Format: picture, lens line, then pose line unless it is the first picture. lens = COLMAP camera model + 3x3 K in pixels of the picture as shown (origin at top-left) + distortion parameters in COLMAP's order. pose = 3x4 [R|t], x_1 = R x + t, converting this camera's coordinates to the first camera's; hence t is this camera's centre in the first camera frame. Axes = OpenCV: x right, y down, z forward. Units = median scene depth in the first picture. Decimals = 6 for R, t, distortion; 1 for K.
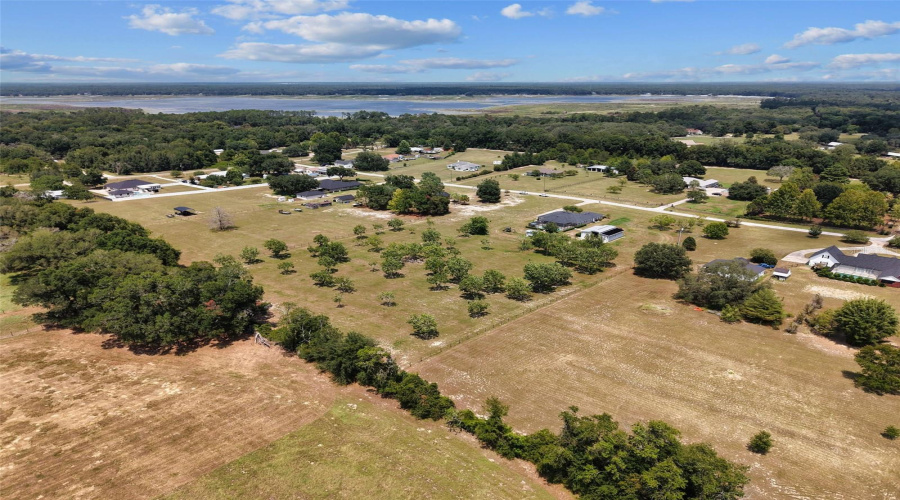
lens RADIAL K [[626.6, 0, 450.4], [0, 626.6, 259.6], [0, 0, 1]] dist [0.005155, -0.009912]
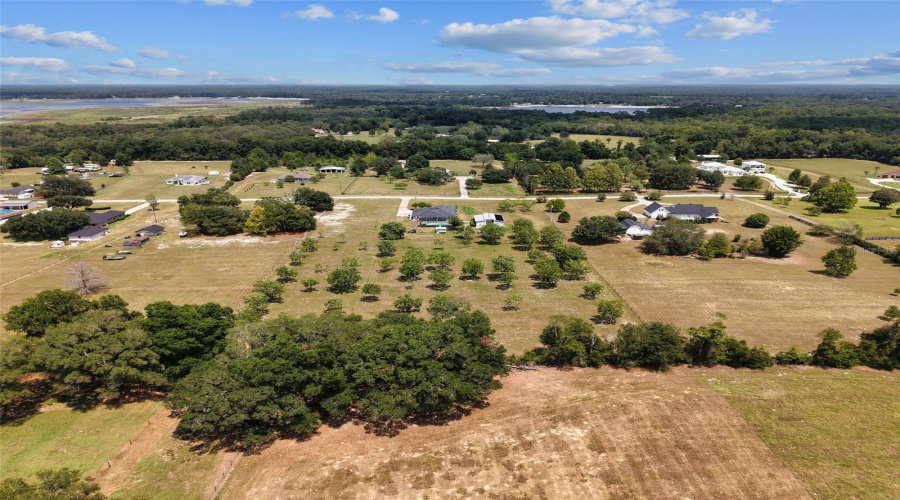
lens RADIAL K [[626.6, 0, 451.6], [0, 626.6, 244.0], [0, 0, 1]] dist [0.005155, -0.009912]
pose [[0.741828, -0.162148, 0.650691, -0.969516], [0.179675, 0.982909, 0.040093, -0.104564], [-0.646071, 0.087171, 0.758284, 0.367716]]
